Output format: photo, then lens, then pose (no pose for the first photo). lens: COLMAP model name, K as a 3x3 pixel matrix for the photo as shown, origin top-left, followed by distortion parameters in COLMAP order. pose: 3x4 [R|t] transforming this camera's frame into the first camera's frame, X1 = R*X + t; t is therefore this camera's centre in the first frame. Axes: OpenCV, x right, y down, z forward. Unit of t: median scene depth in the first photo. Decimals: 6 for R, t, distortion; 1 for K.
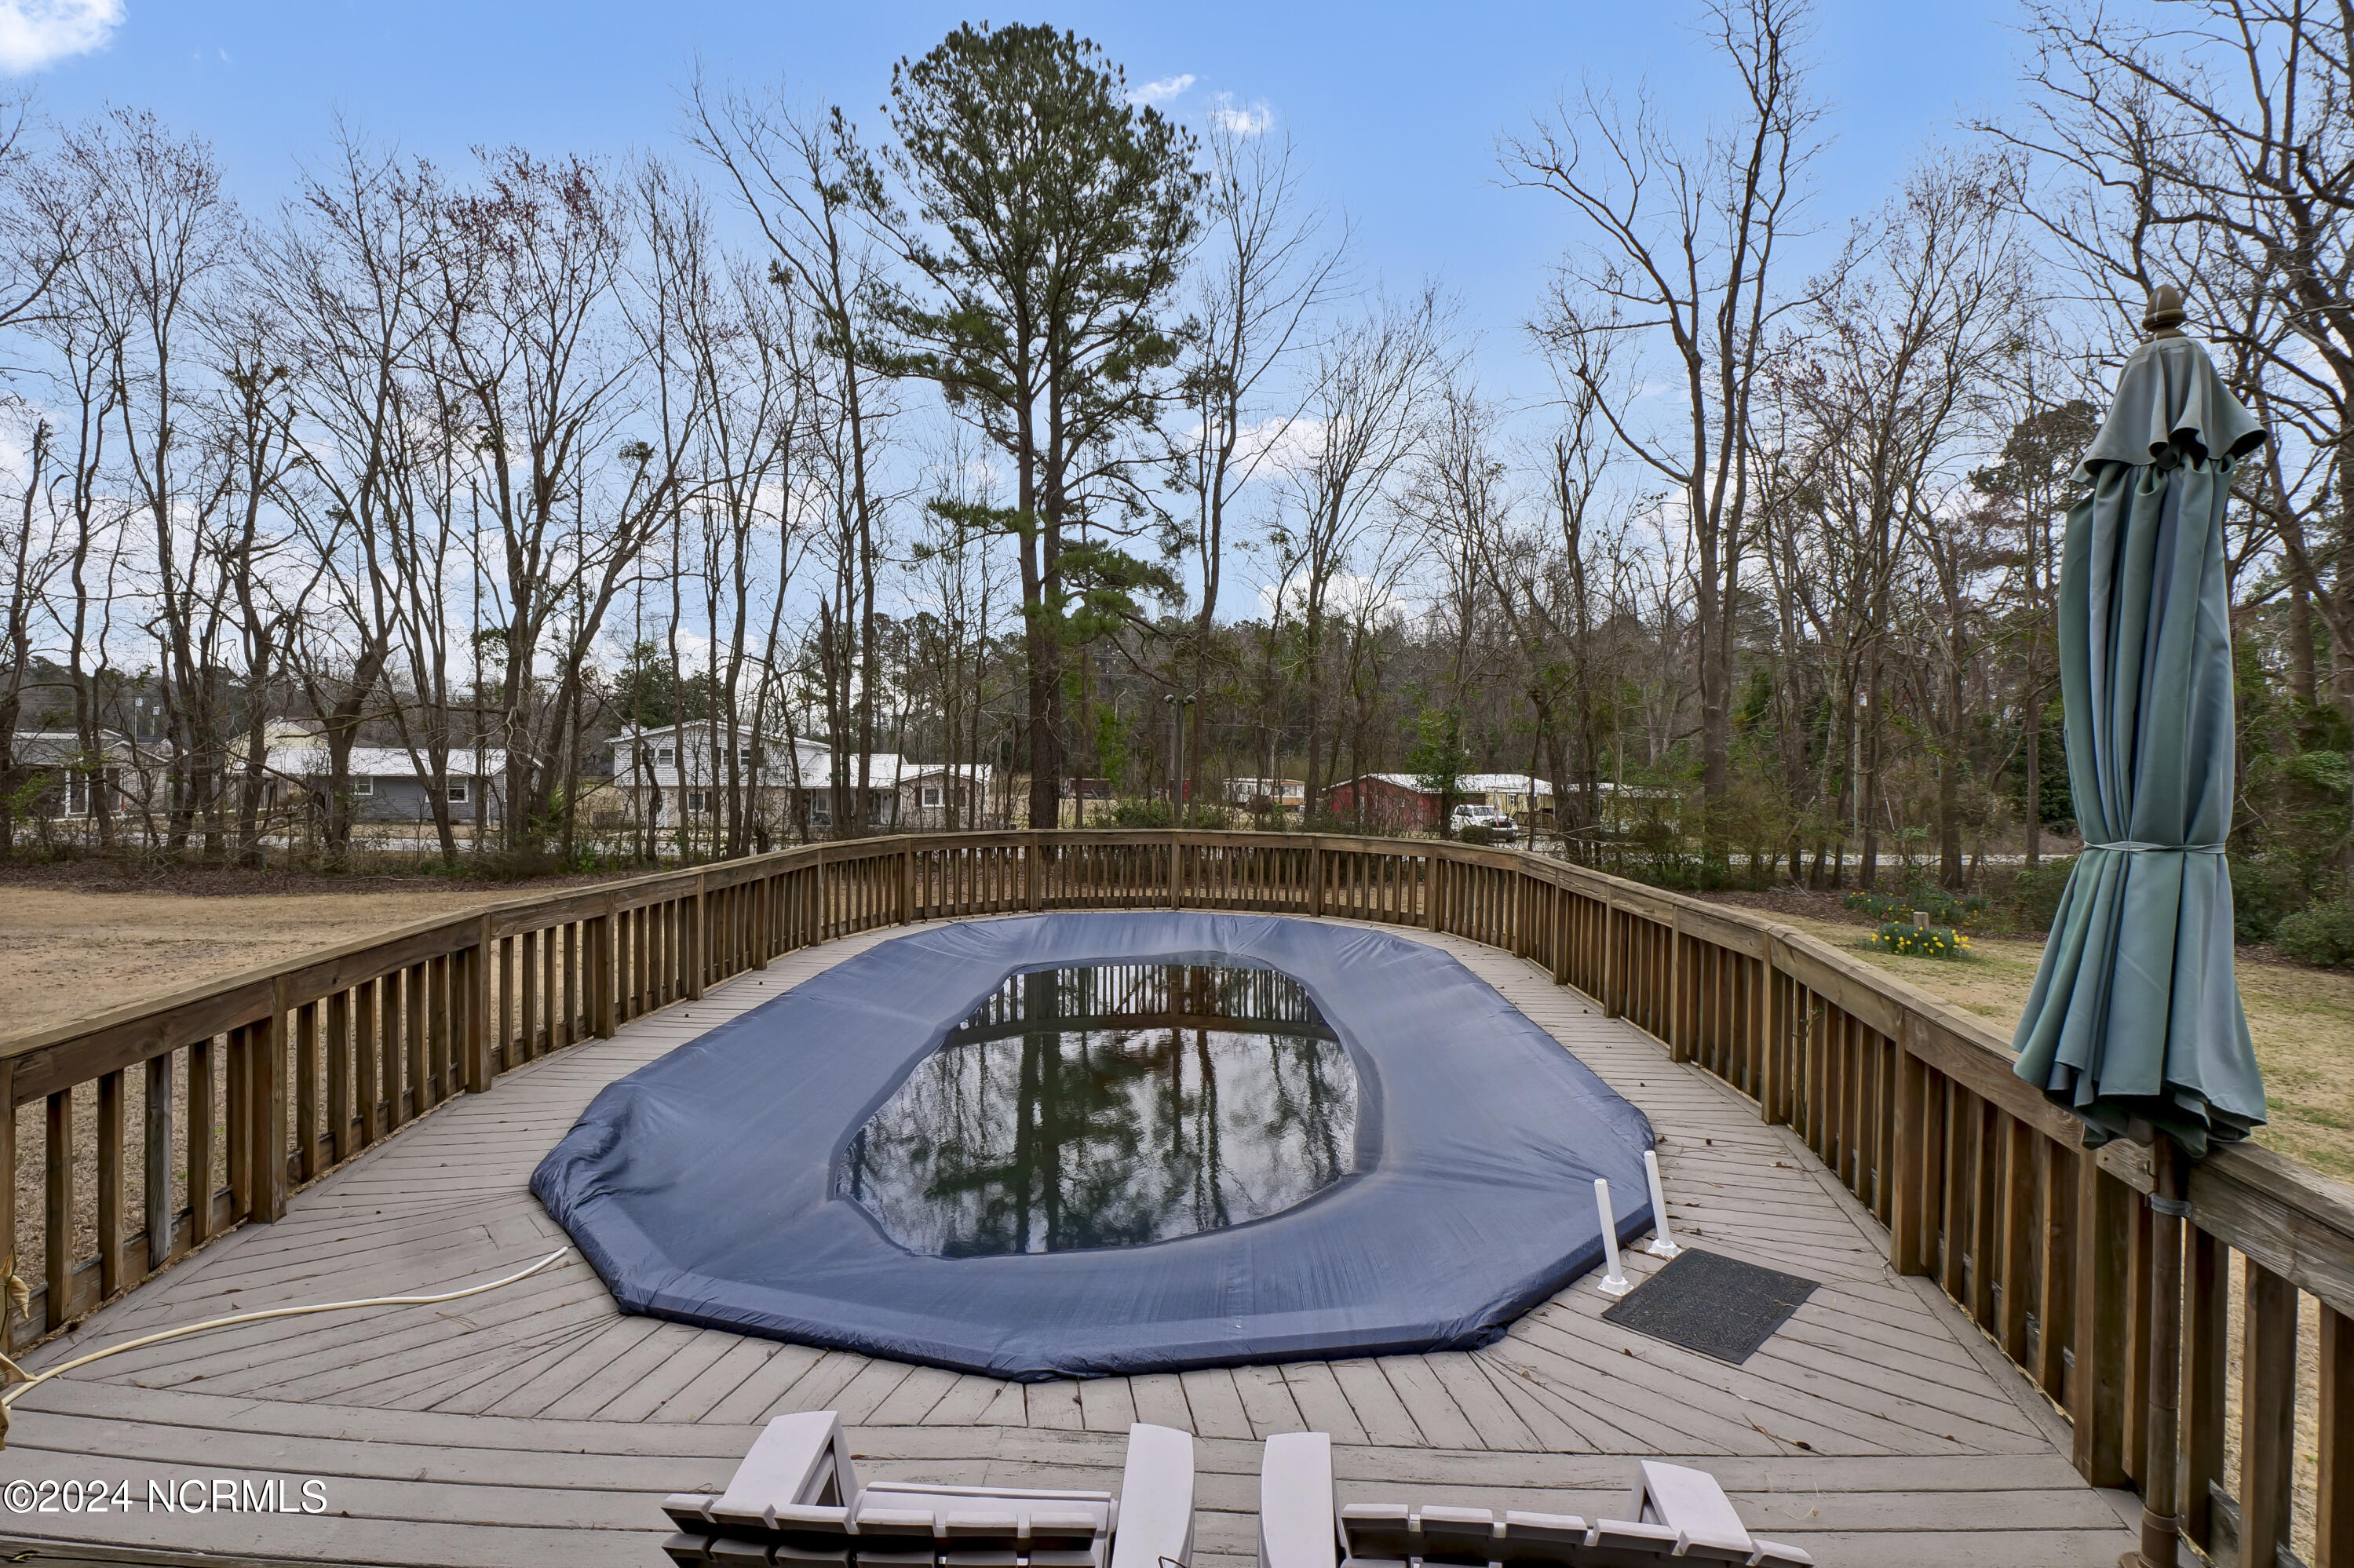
lens RADIAL K [[1156.6, 0, 1173.3], [0, 1156.6, 767.4], [0, 0, 1]] dist [-0.014267, -0.000858]
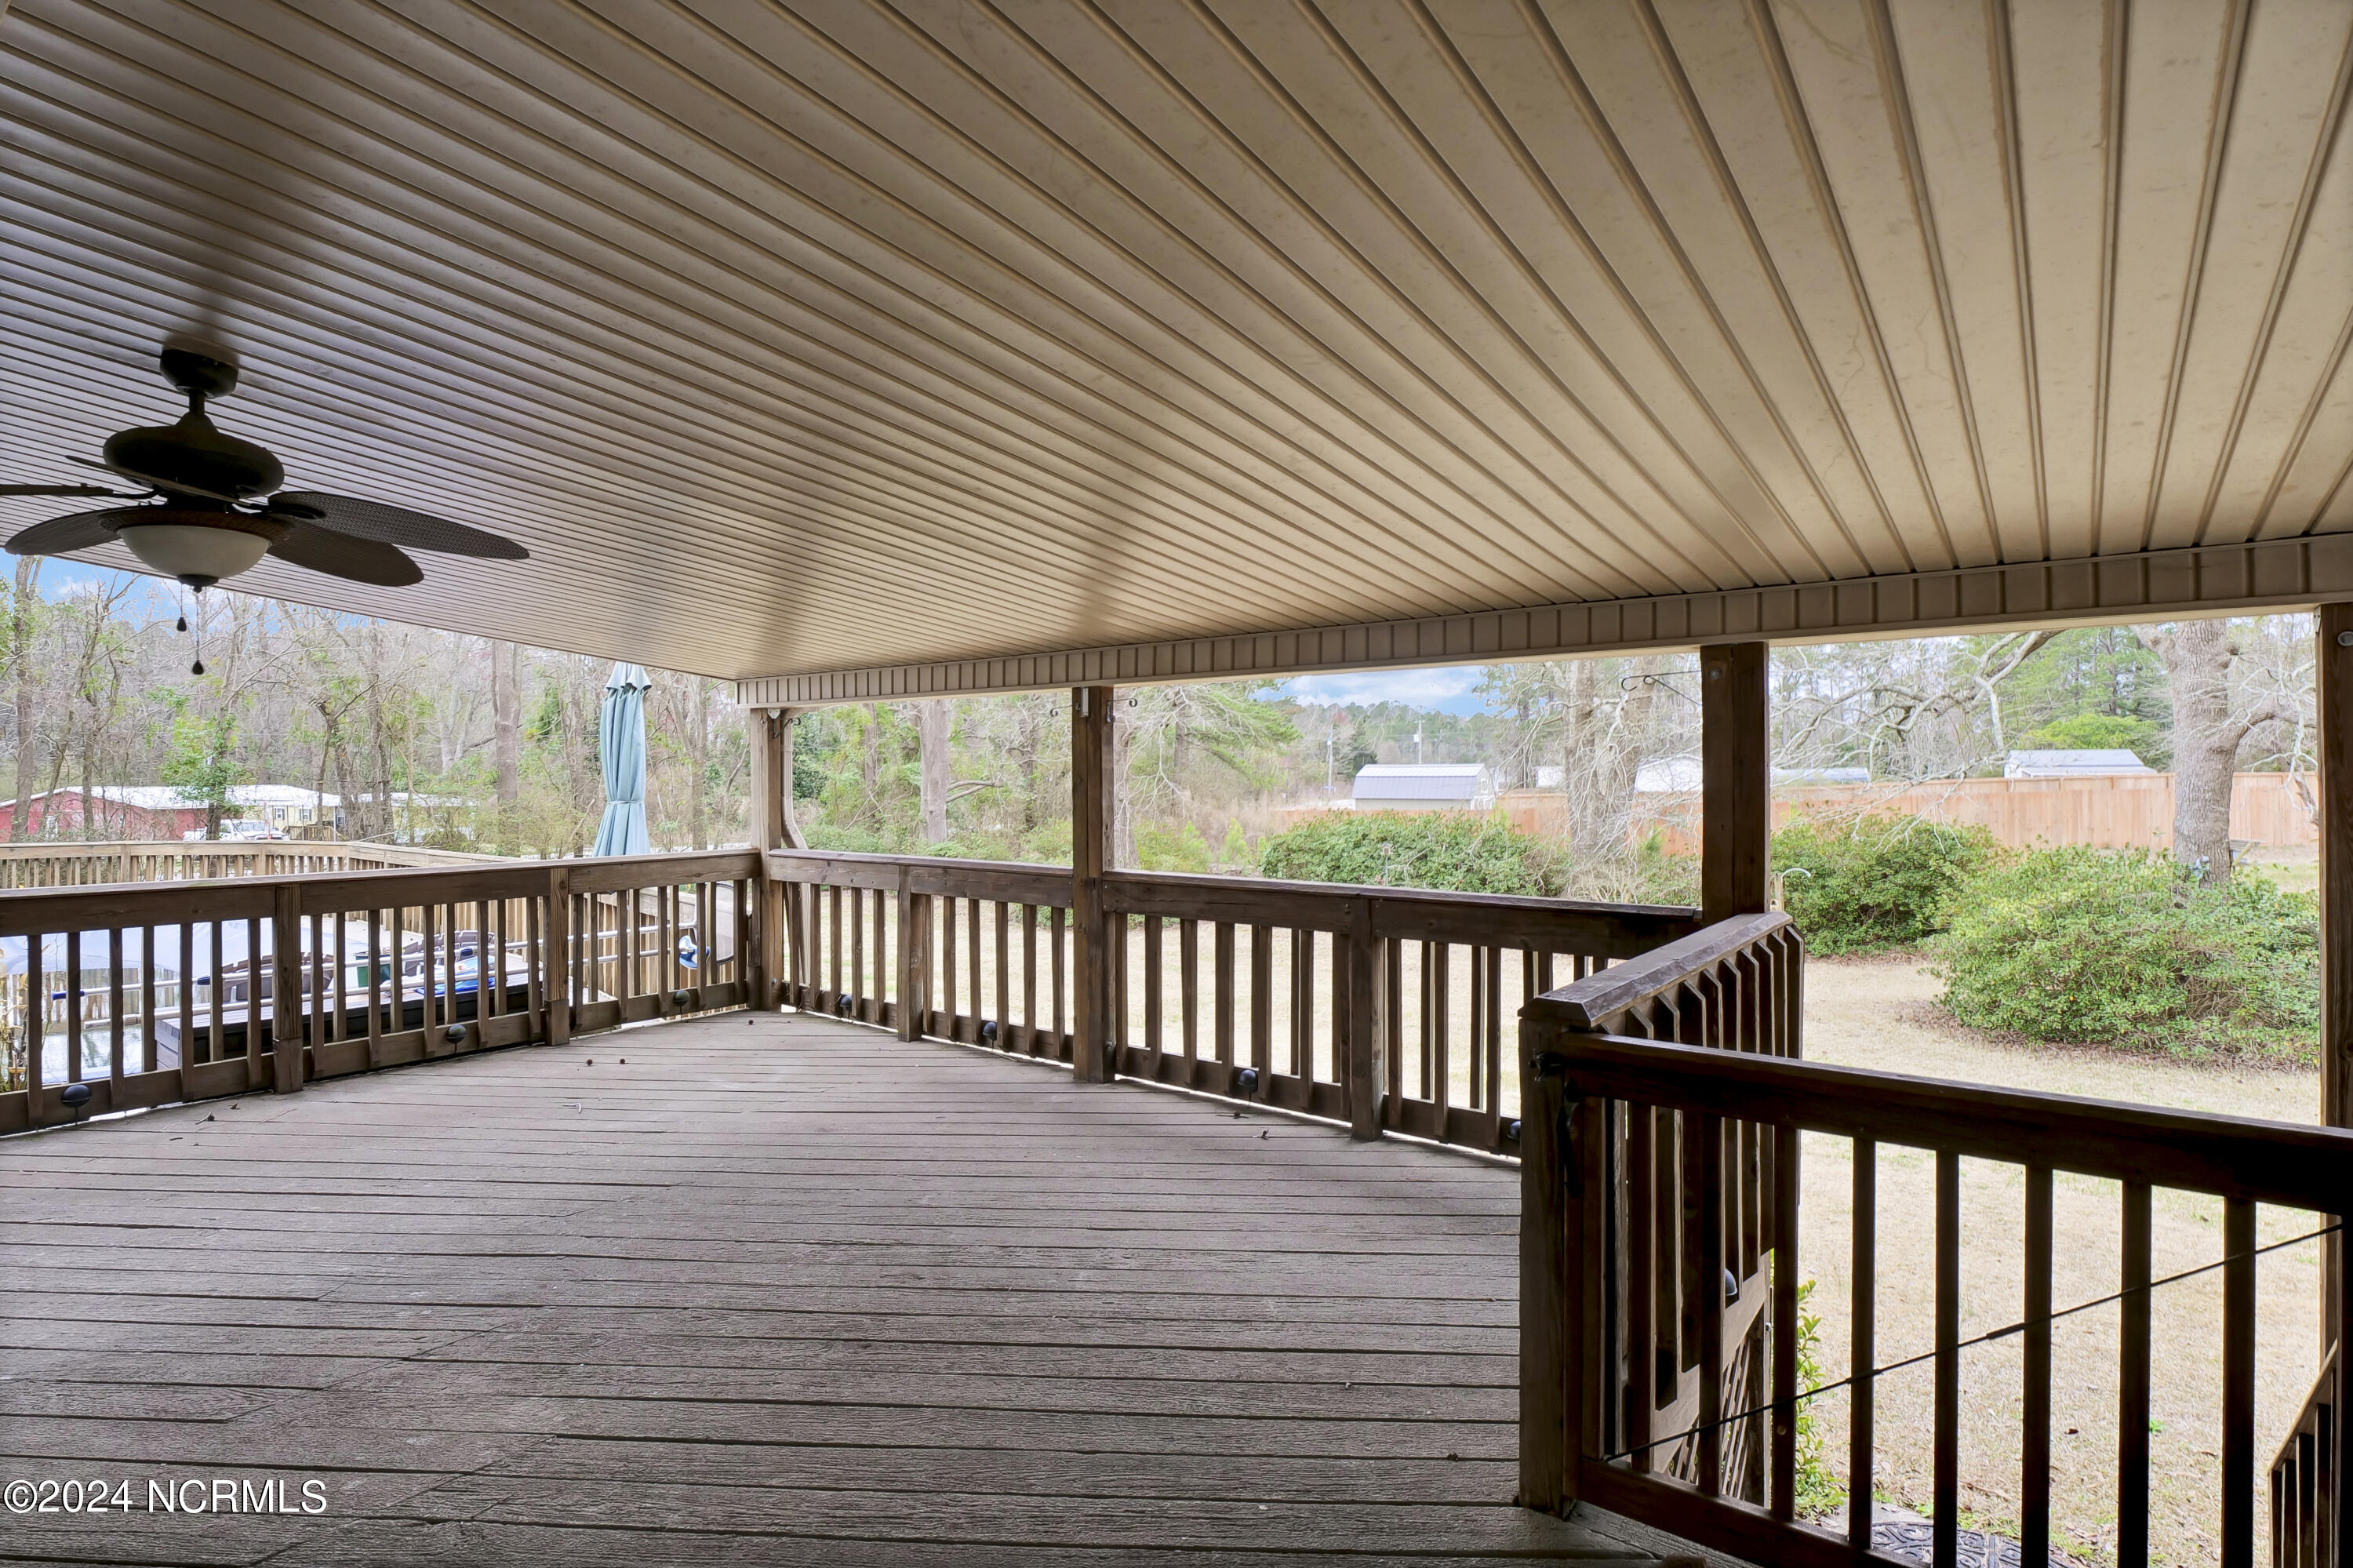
lens RADIAL K [[1156.3, 0, 1172.8], [0, 1156.3, 767.4], [0, 0, 1]] dist [-0.014267, -0.000858]
pose [[0.573872, -0.000462, 0.818945, -0.079187], [0.006364, 0.999972, -0.003895, -0.000991], [-0.818920, 0.007447, 0.573859, -0.180187]]
